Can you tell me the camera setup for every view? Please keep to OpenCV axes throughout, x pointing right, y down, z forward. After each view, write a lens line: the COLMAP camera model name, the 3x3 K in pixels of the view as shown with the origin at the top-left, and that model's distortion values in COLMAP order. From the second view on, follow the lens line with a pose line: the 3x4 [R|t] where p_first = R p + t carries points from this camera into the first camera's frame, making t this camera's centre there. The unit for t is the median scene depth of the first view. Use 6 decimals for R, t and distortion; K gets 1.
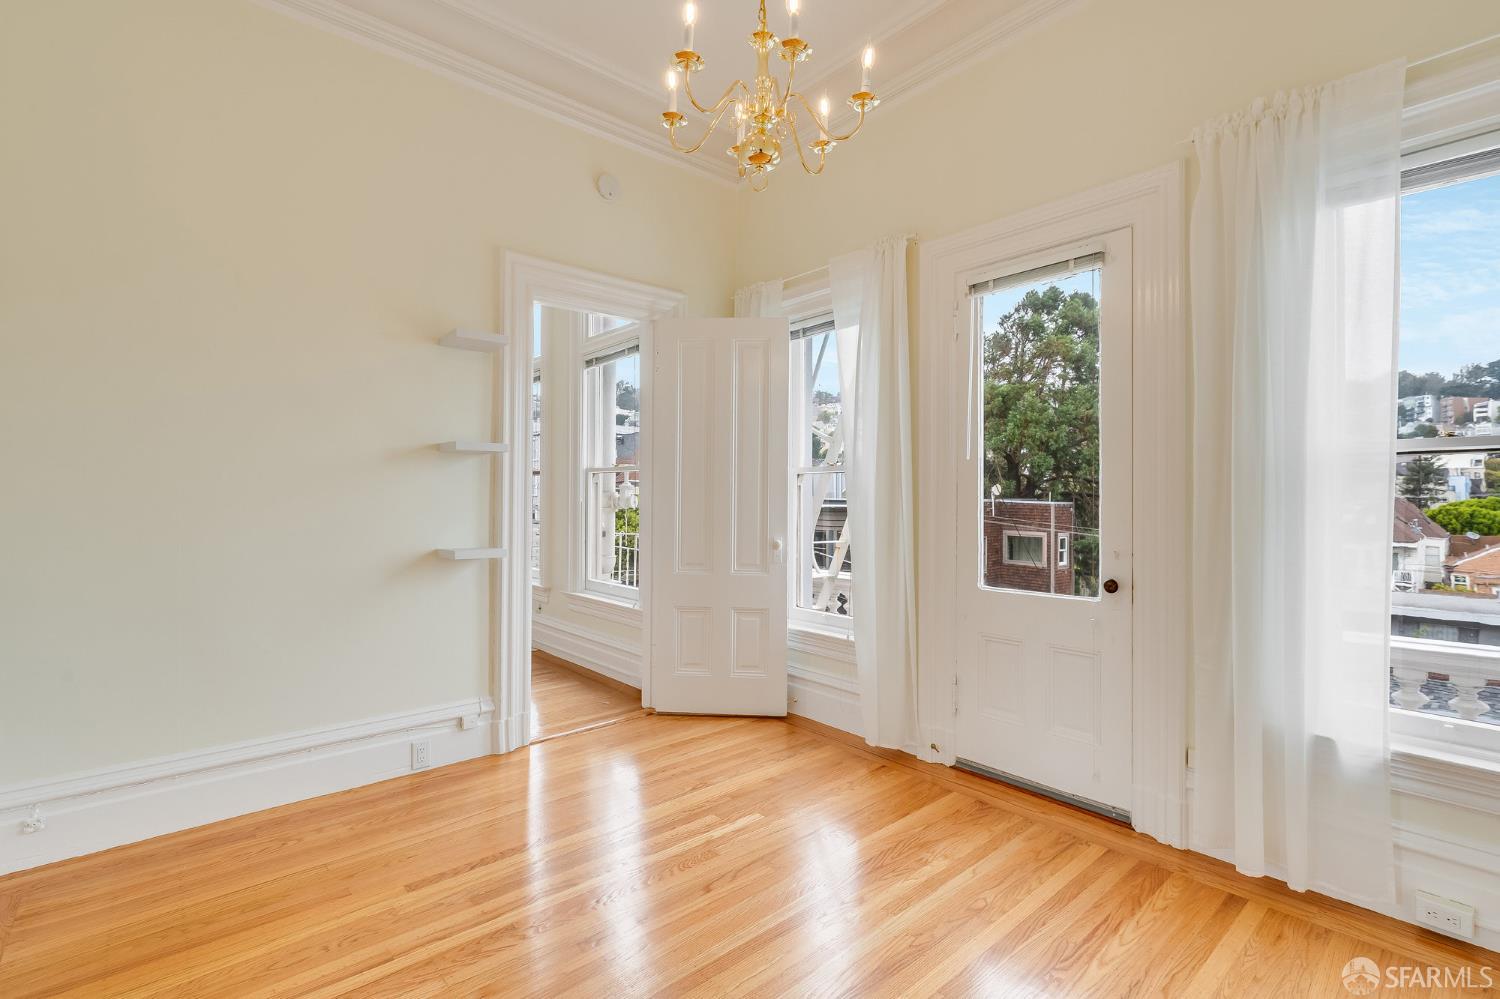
lens RADIAL K [[702.0, 0, 747.6], [0, 702.0, 504.0], [0, 0, 1]] dist [-0.000072, -0.000218]
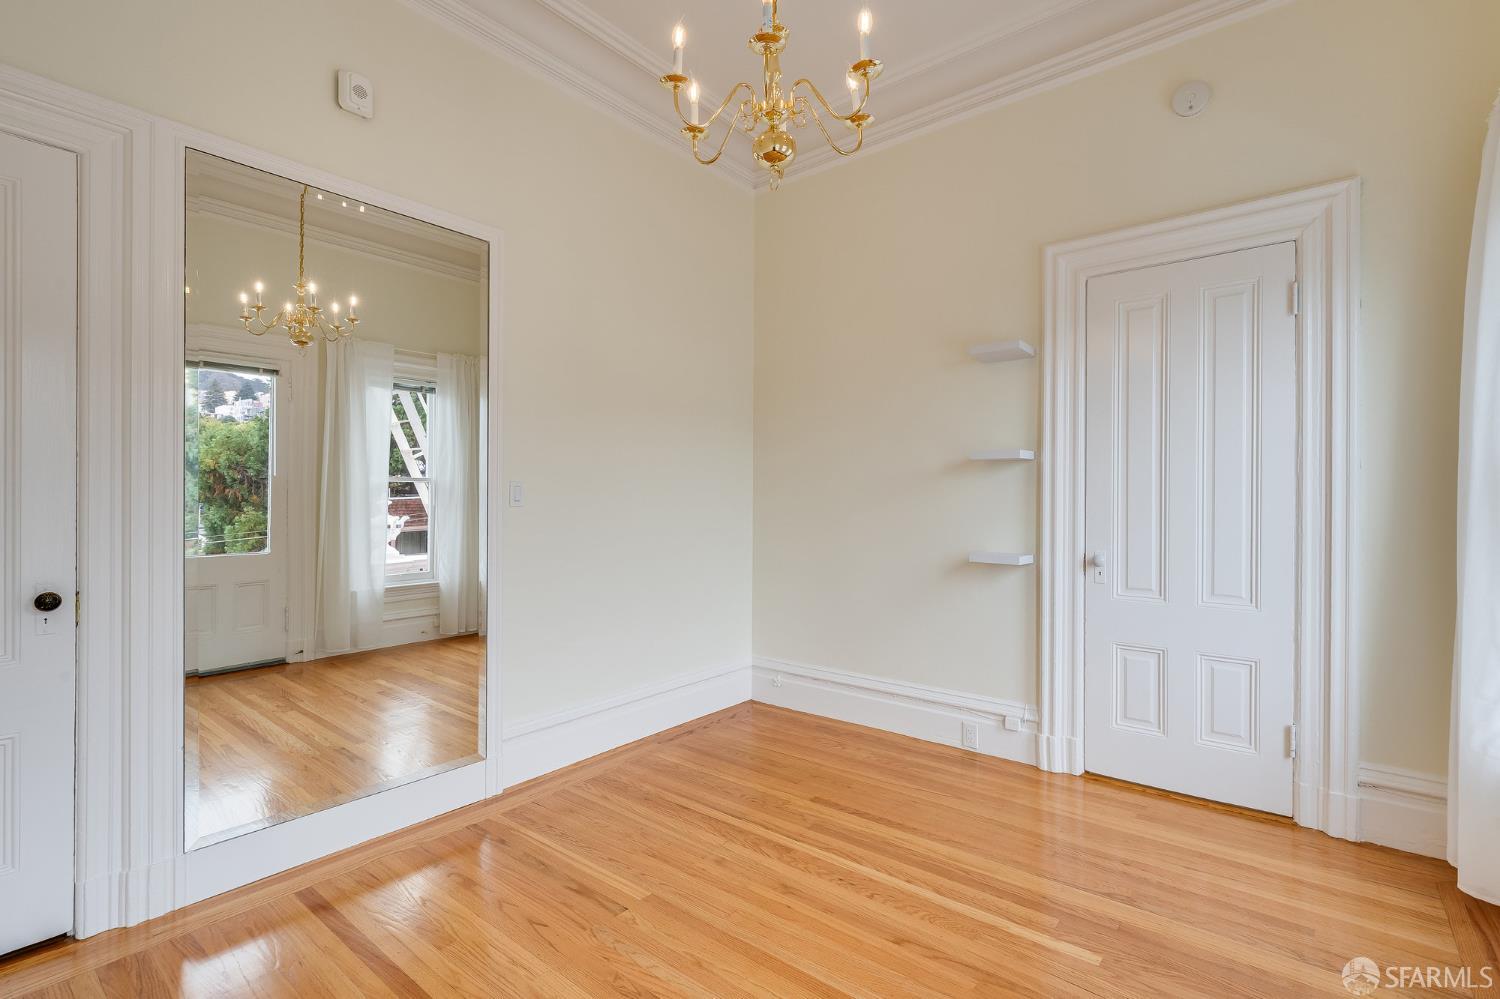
lens RADIAL K [[702.0, 0, 747.6], [0, 702.0, 504.0], [0, 0, 1]] dist [-0.000072, -0.000218]
pose [[0.144492, 0.002897, -0.989502, 0.642771], [-0.007181, 0.999972, 0.001879, -0.009723], [0.989480, 0.006834, 0.144509, 0.538971]]
